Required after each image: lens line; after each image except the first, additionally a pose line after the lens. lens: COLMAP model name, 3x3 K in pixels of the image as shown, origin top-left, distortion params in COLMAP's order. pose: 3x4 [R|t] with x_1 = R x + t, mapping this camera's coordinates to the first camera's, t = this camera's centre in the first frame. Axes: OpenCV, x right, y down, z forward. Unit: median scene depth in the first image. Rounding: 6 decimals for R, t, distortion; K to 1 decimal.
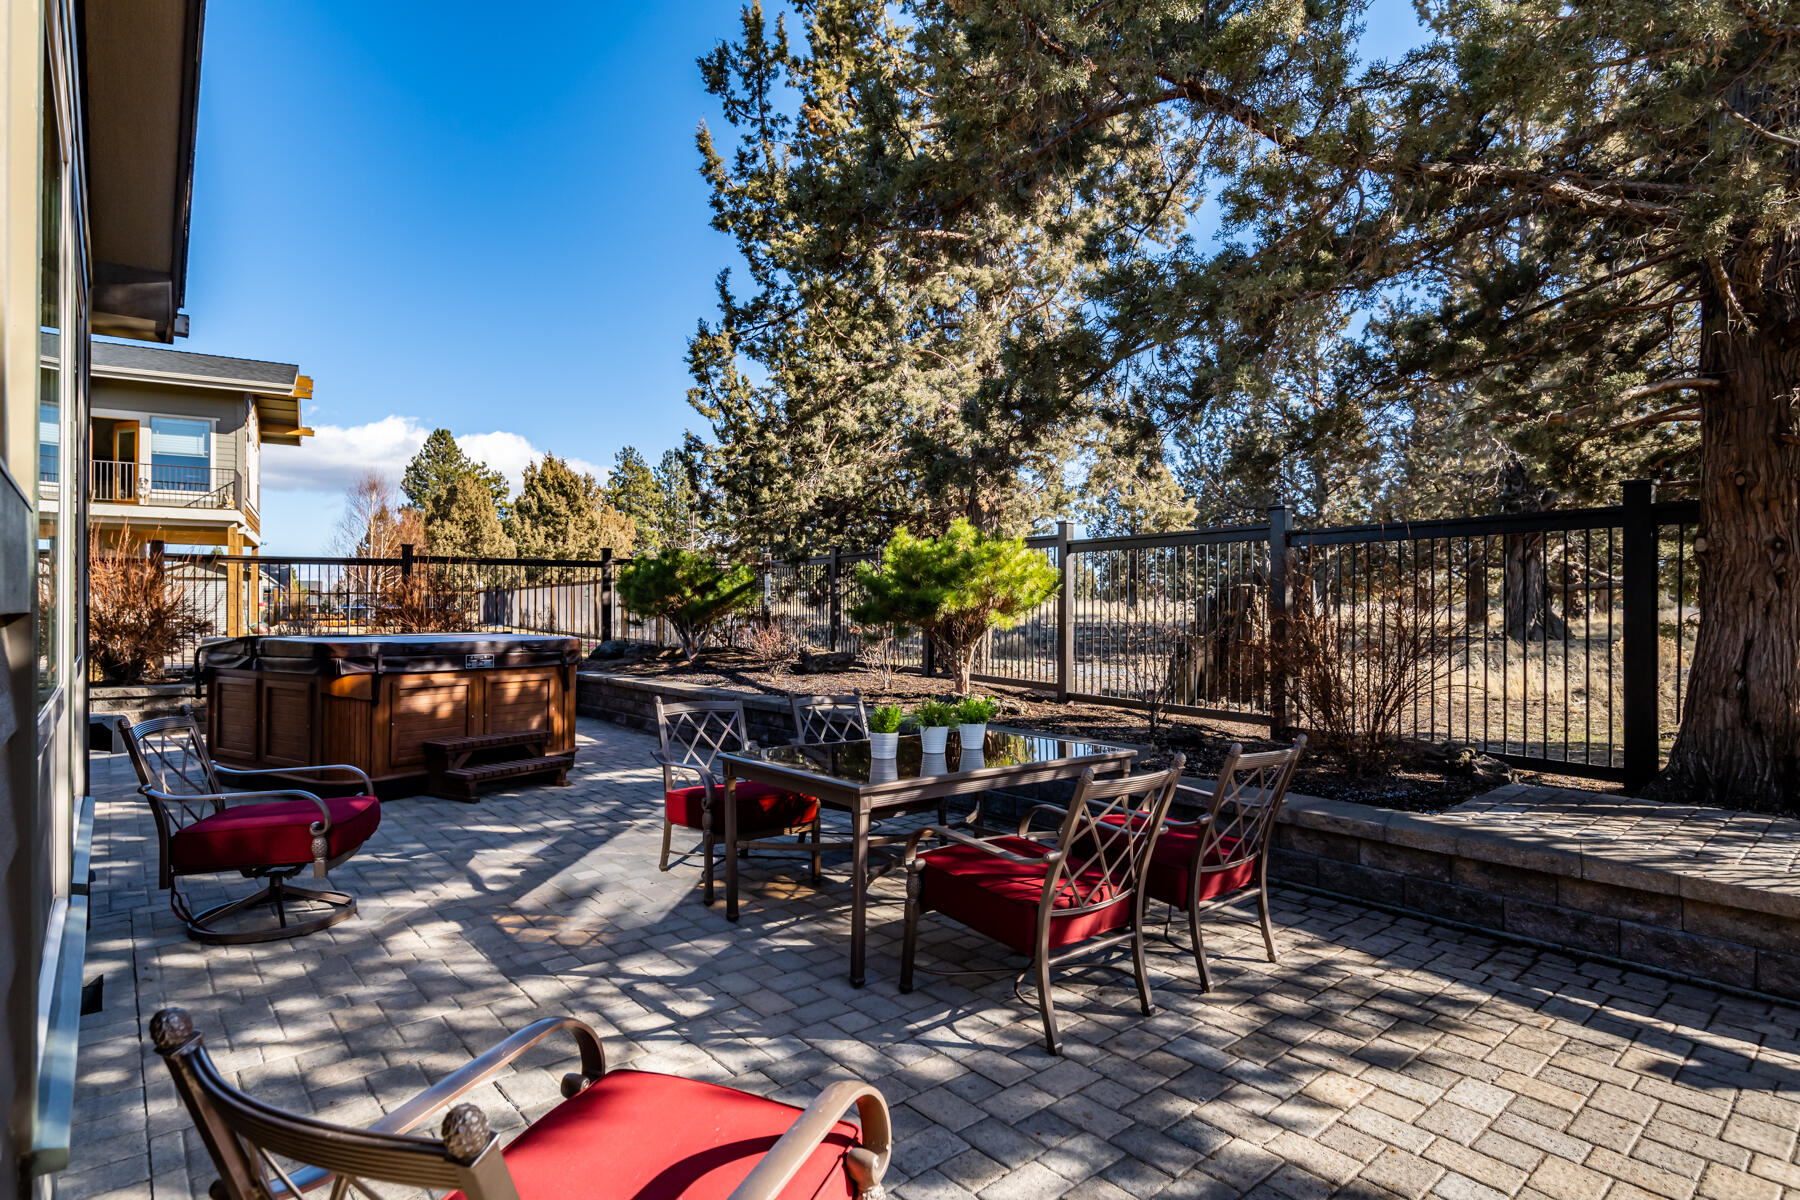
lens RADIAL K [[909.7, 0, 886.6], [0, 909.7, 614.6], [0, 0, 1]] dist [-0.012001, 0.004003]
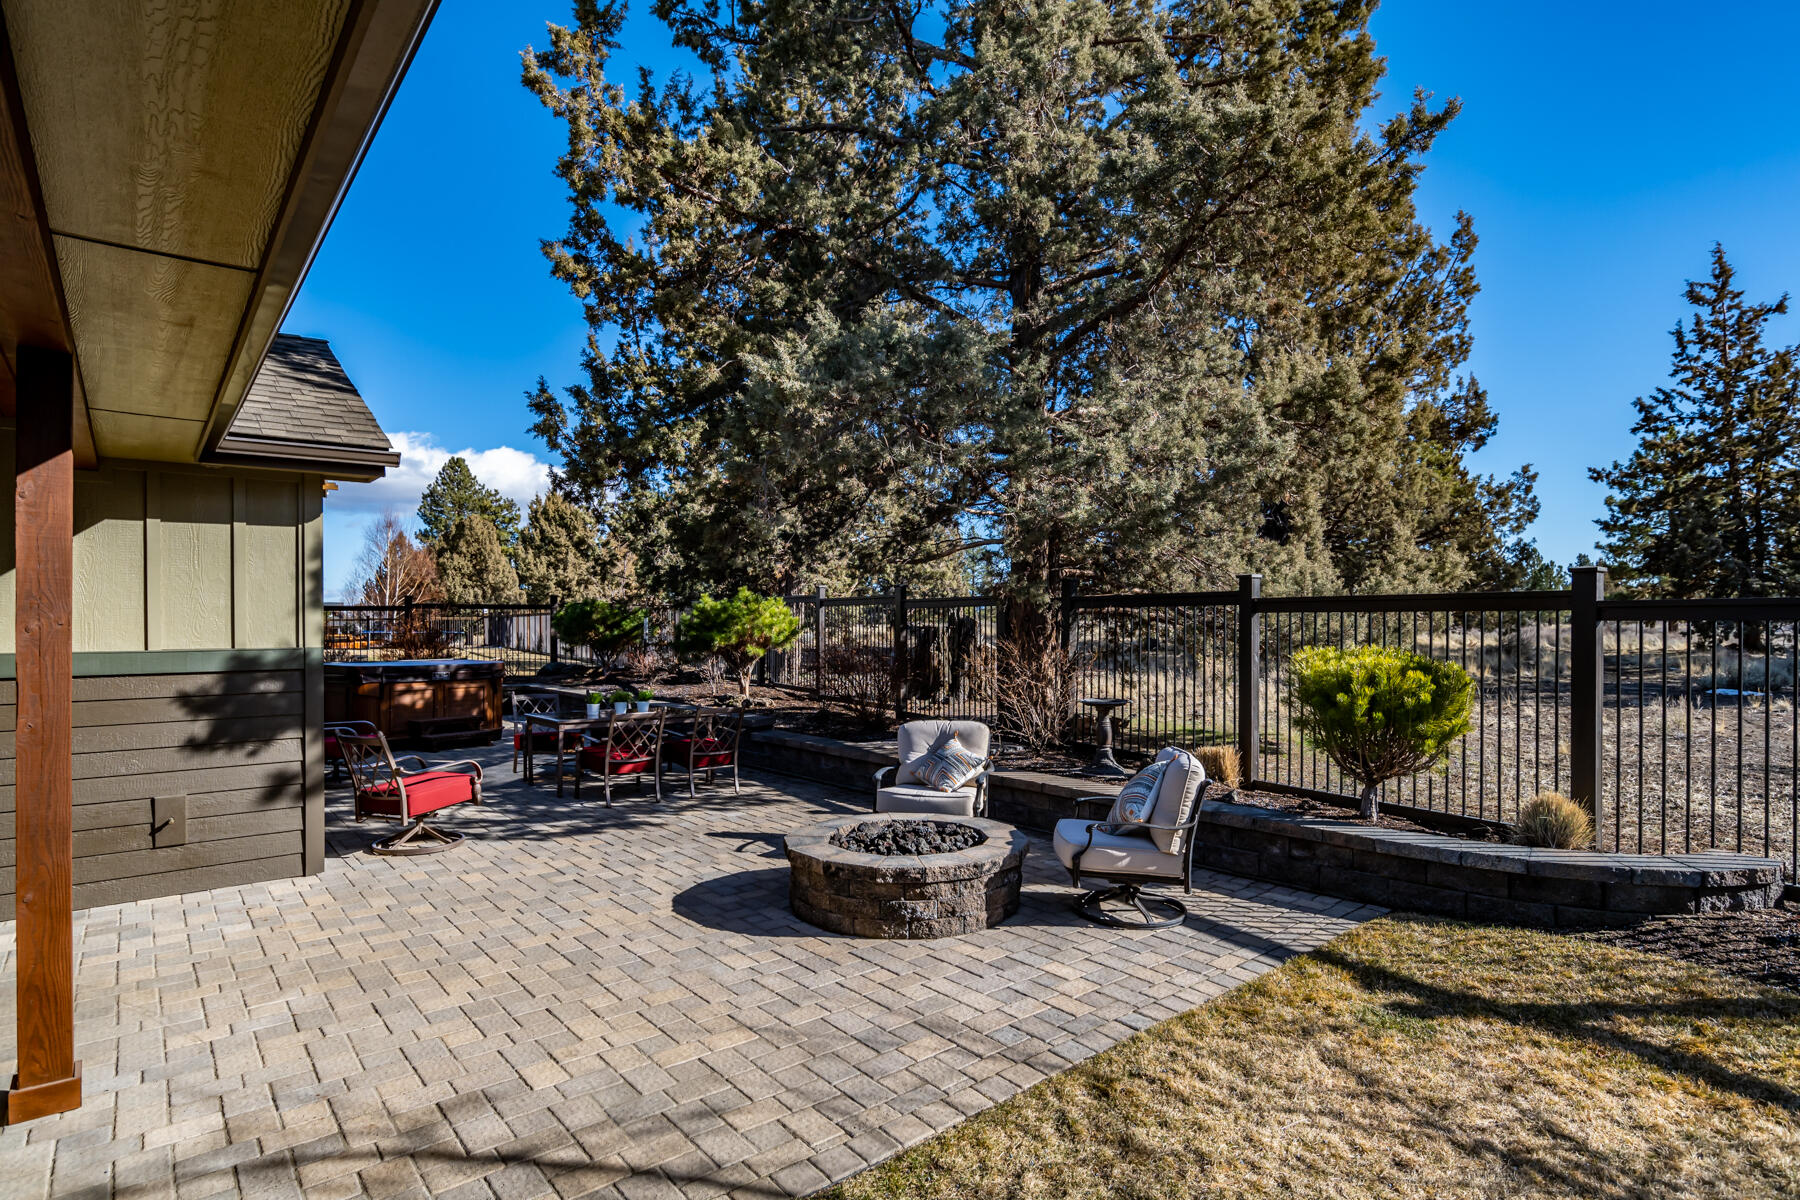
lens RADIAL K [[909.7, 0, 904.1], [0, 909.7, 636.3], [0, 0, 1]] dist [-0.012001, 0.004003]
pose [[0.999984, -0.005013, -0.002598, 0.070012], [0.005027, 0.999973, 0.005366, -0.004805], [0.002571, -0.005379, 0.999982, -0.115742]]
